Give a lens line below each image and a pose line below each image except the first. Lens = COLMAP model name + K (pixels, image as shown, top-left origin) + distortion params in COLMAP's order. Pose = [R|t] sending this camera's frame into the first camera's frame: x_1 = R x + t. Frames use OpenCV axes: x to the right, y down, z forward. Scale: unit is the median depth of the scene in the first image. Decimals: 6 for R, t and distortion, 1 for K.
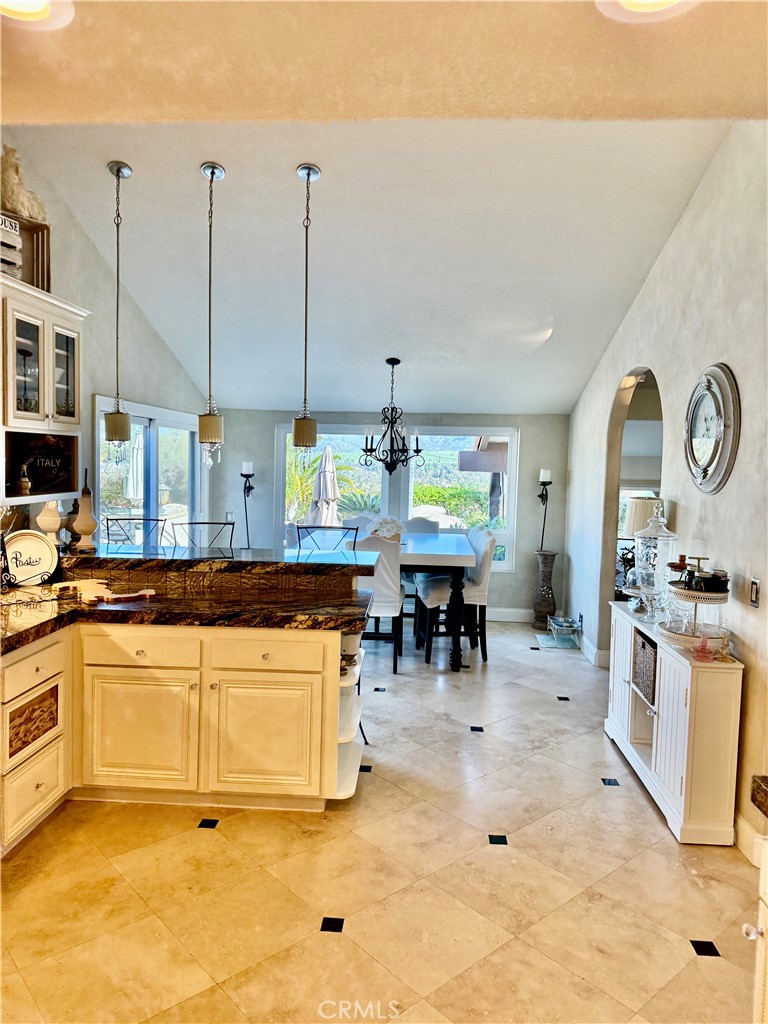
lens RADIAL K [[709.4, 0, 384.0], [0, 709.4, 512.0], [0, 0, 1]] dist [0.189949, -0.309034]
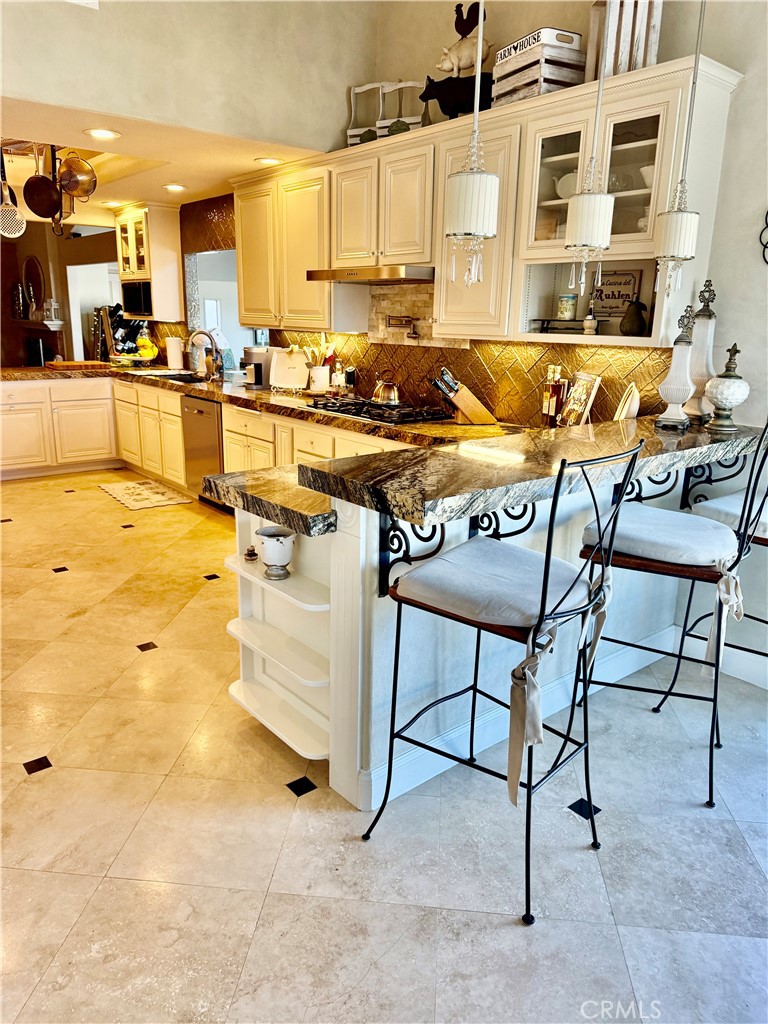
lens RADIAL K [[709.4, 0, 384.0], [0, 709.4, 512.0], [0, 0, 1]] dist [0.189949, -0.309034]
pose [[-0.733301, 0.142939, -0.664710, 0.281440], [-0.081770, 0.952014, 0.294928, -0.053645], [0.674970, 0.270624, -0.686424, 1.323665]]
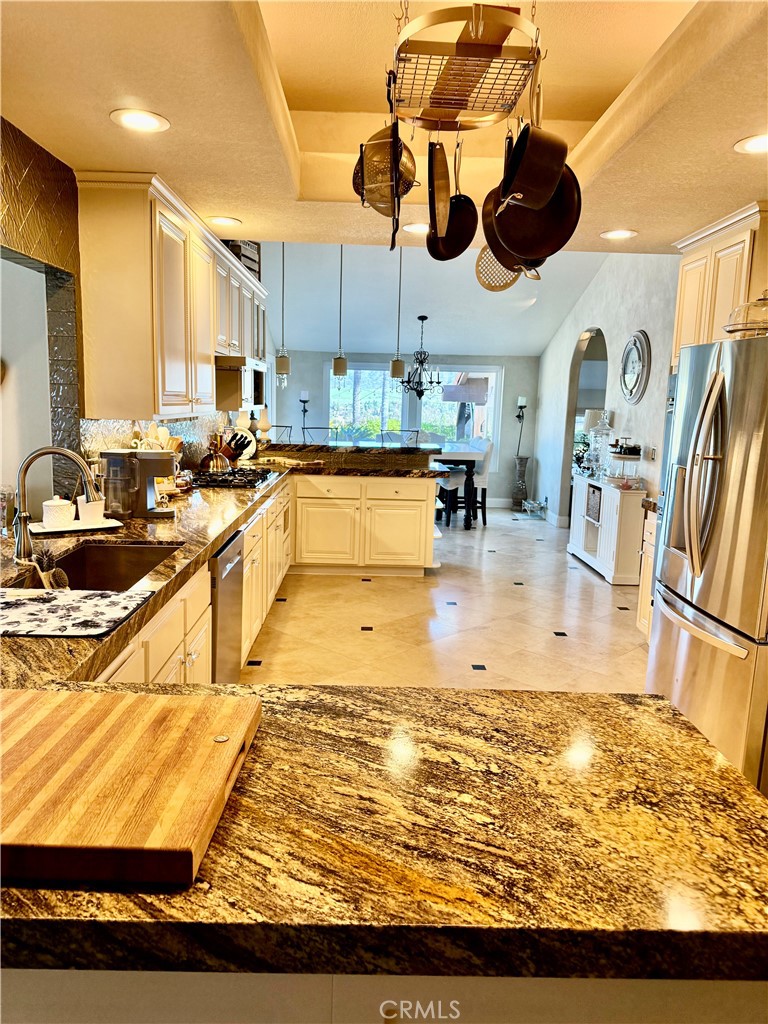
lens RADIAL K [[709.4, 0, 384.0], [0, 709.4, 512.0], [0, 0, 1]] dist [0.189949, -0.309034]
pose [[0.996295, -0.009276, 0.085499, -0.272137], [0.001940, 0.996338, 0.085485, 0.073110], [-0.085979, -0.085002, 0.992664, -0.631829]]
